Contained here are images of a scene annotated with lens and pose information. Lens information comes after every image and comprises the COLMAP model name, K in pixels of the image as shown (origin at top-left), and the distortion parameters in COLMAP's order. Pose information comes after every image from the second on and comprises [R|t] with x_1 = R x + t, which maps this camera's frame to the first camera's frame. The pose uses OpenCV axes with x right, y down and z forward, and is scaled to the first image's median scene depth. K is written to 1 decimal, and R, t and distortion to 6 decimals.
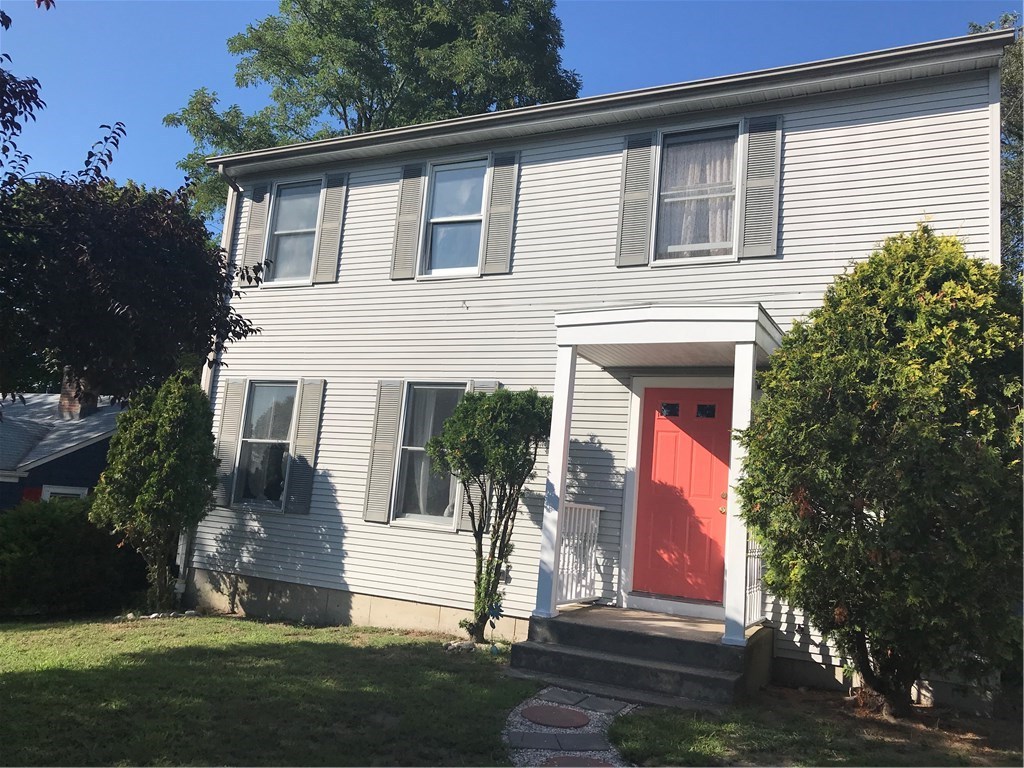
lens RADIAL K [[837.2, 0, 512.5], [0, 837.2, 379.4], [0, 0, 1]] dist [0.020481, -0.038918]
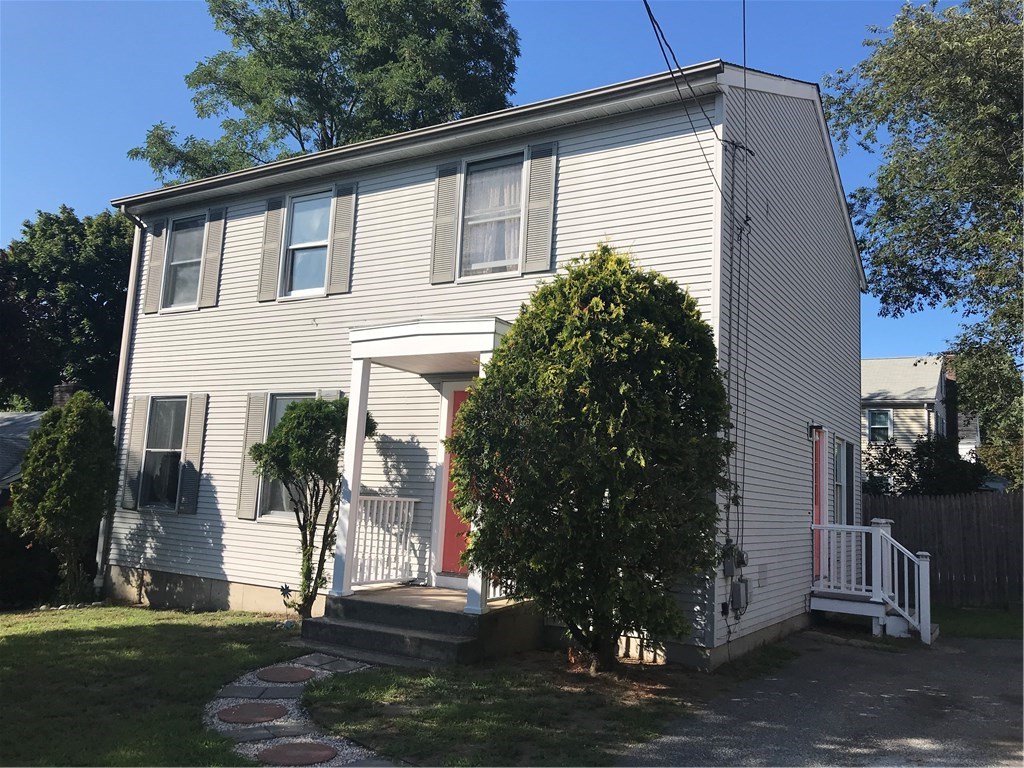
lens RADIAL K [[837.2, 0, 511.6], [0, 837.2, 382.9], [0, 0, 1]] dist [0.020481, -0.038918]
pose [[0.996970, -0.043159, -0.064717, 0.275348], [0.043793, 0.999005, 0.008414, -0.006430], [0.064290, -0.011223, 0.997868, -0.101950]]
